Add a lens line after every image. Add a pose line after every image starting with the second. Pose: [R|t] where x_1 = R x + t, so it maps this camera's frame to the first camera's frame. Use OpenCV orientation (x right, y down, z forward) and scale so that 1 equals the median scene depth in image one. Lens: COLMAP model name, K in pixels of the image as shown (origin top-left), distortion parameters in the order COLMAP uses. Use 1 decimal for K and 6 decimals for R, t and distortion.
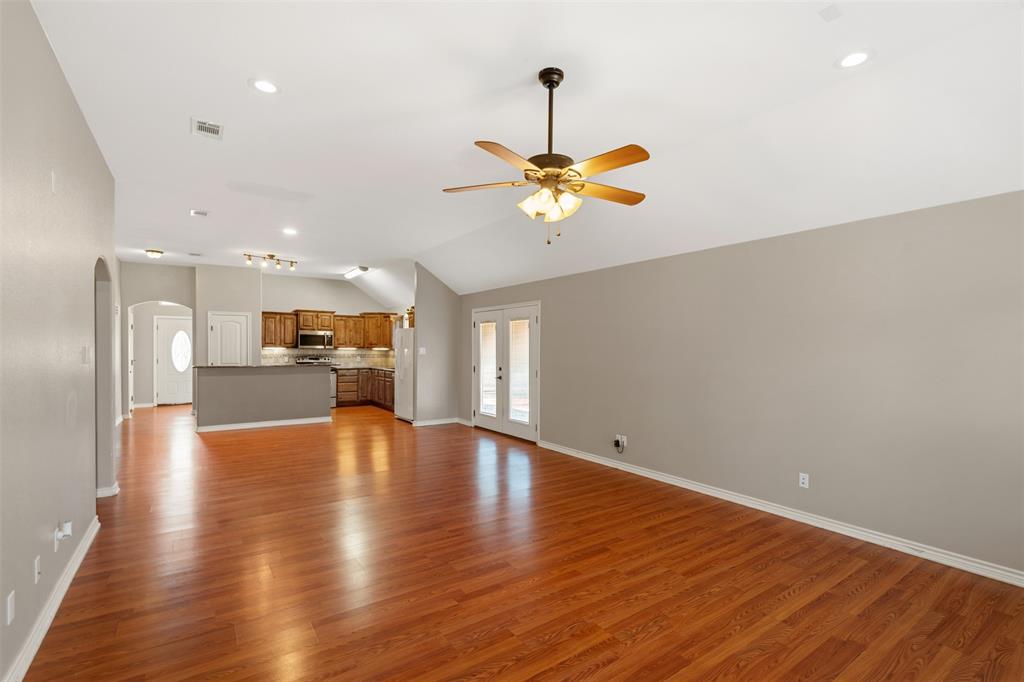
lens RADIAL K [[463.7, 0, 512.0], [0, 463.7, 341.0], [0, 0, 1]] dist [-0.000658, -0.000021]
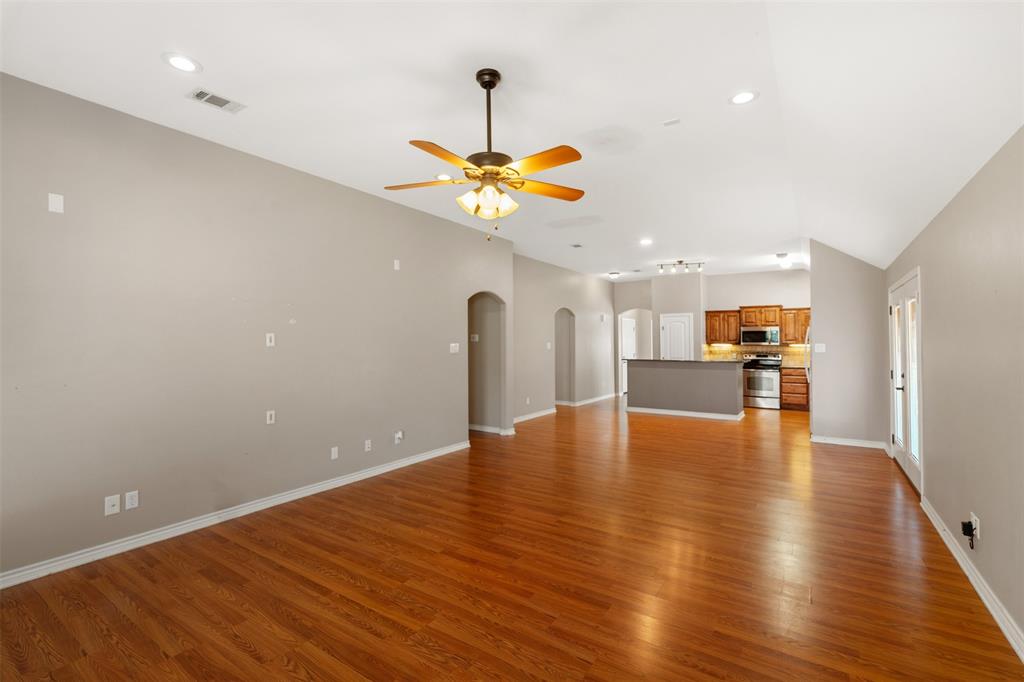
lens RADIAL K [[451.8, 0, 515.7], [0, 451.8, 333.6], [0, 0, 1]] dist [-0.002529, -0.000157]
pose [[0.376913, -0.023002, -0.925963, 0.263949], [0.013812, 0.999720, -0.019212, 0.003377], [0.926146, -0.005548, 0.377126, 0.181381]]
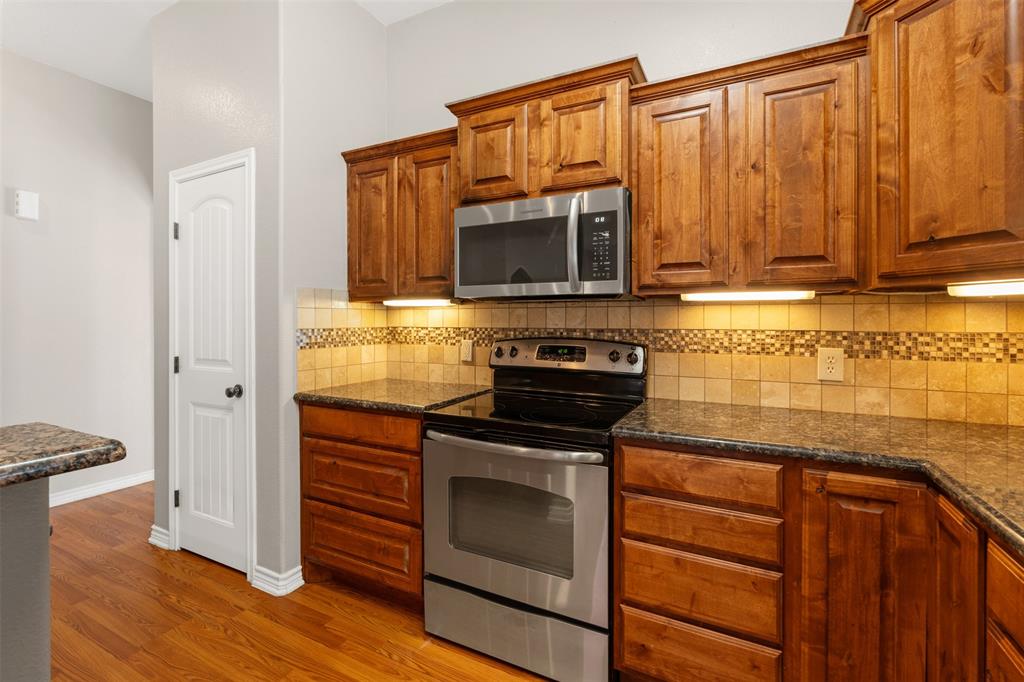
lens RADIAL K [[460.3, 0, 506.9], [0, 460.3, 320.9], [0, 0, 1]] dist [-0.002780, -0.000202]
pose [[0.474308, -0.004891, -0.880345, -0.278606], [0.012862, 0.999916, 0.001374, 0.025715], [0.880265, -0.011975, 0.474331, 0.934954]]
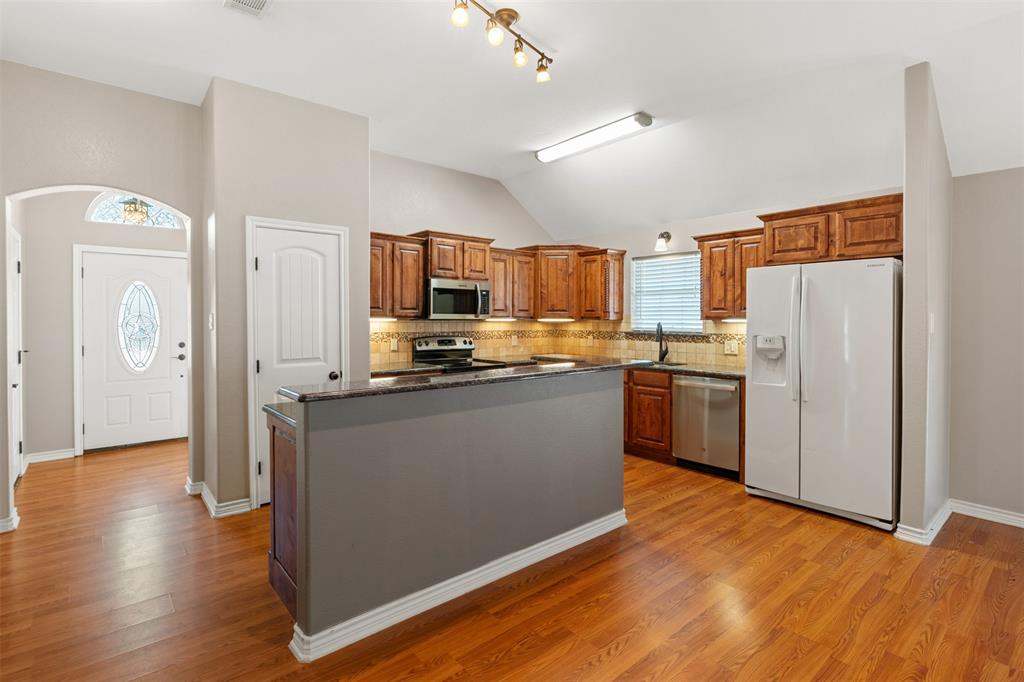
lens RADIAL K [[490.3, 0, 497.2], [0, 490.3, 323.1], [0, 0, 1]] dist [0.000454, 0.000075]
pose [[0.995657, -0.004198, 0.093004, -0.445633], [0.002202, 0.999765, 0.021550, 0.009669], [-0.093072, -0.021252, 0.995433, 0.538684]]
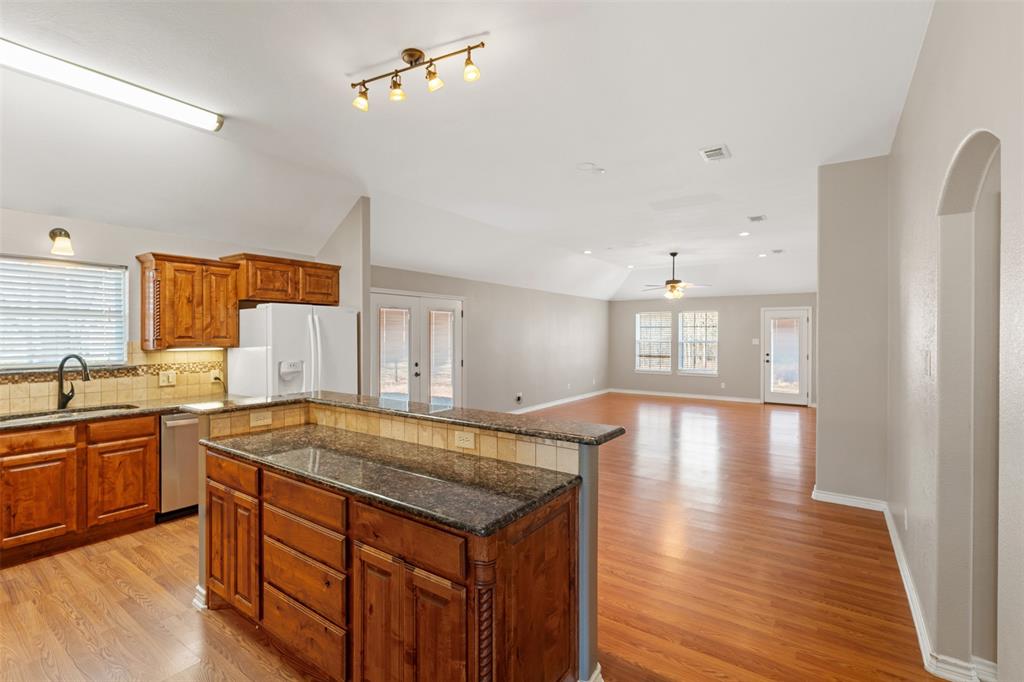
lens RADIAL K [[467.2, 0, 509.6], [0, 467.2, 336.2], [0, 0, 1]] dist [-0.002460, -0.000079]
pose [[-0.352338, -0.007392, 0.935844, -0.667998], [-0.013033, 0.999911, 0.002991, 0.001268], [-0.935782, -0.011143, -0.352403, 0.838767]]
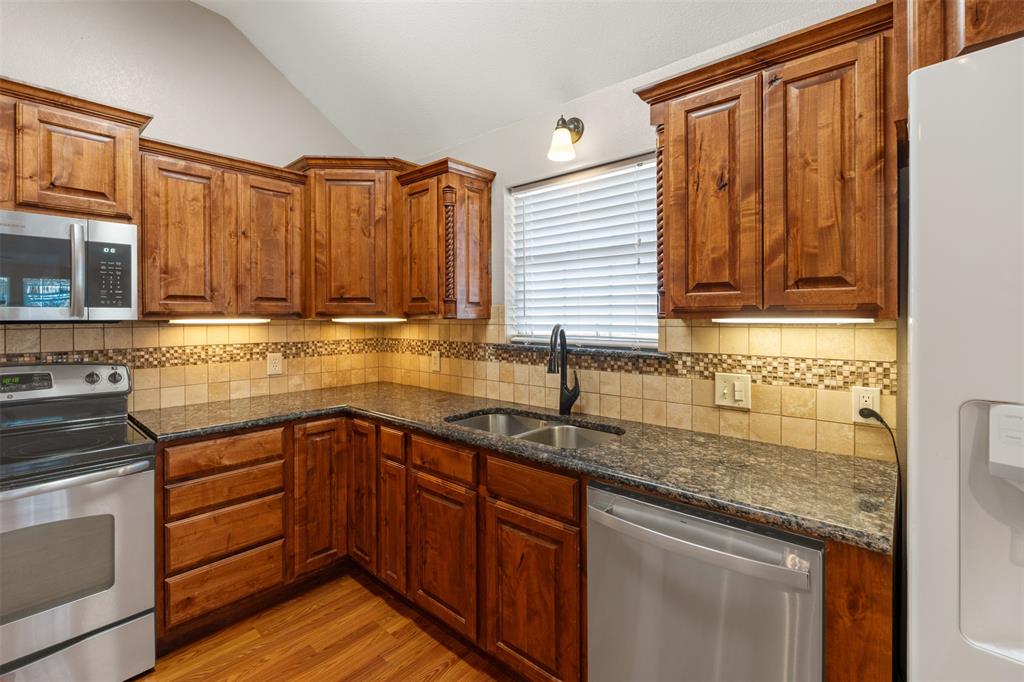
lens RADIAL K [[454.6, 0, 511.0], [0, 454.6, 318.2], [0, 0, 1]] dist [-0.002190, -0.000250]
pose [[0.970065, -0.011285, 0.242581, -0.302418], [0.007217, 0.999818, 0.017653, 0.013692], [-0.242736, -0.015374, 0.969970, 0.835093]]
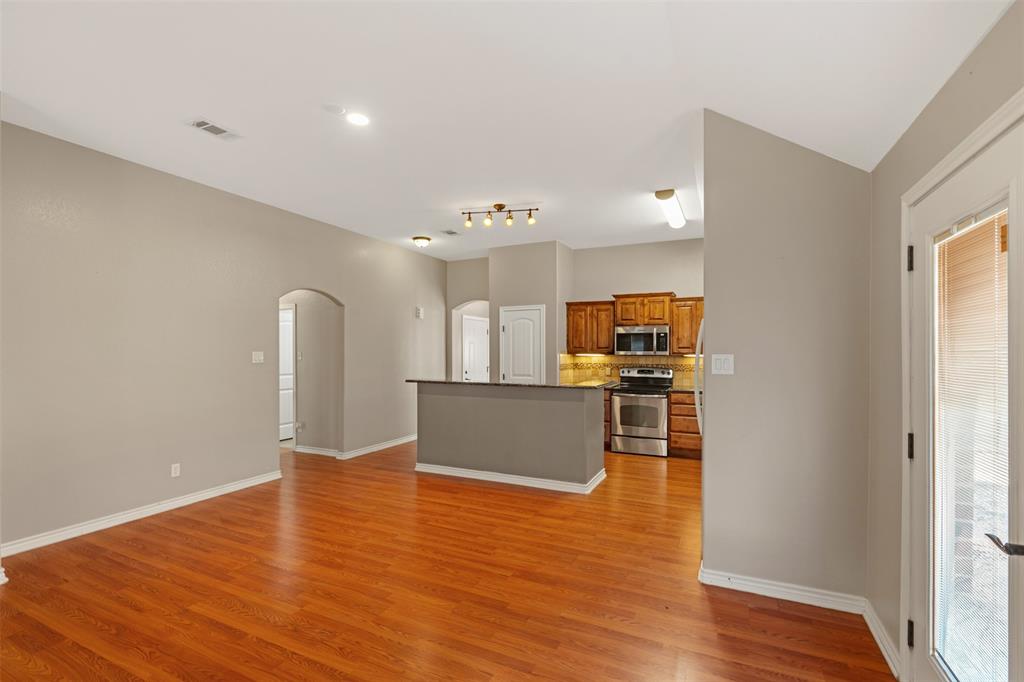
lens RADIAL K [[449.9, 0, 517.0], [0, 449.9, 351.4], [0, 0, 1]] dist [-0.000859, 0.000068]
pose [[0.509108, -0.002418, -0.860699, 0.009746], [0.012226, 0.999915, 0.004422, 0.006520], [0.860616, -0.012774, 0.509094, 0.569588]]
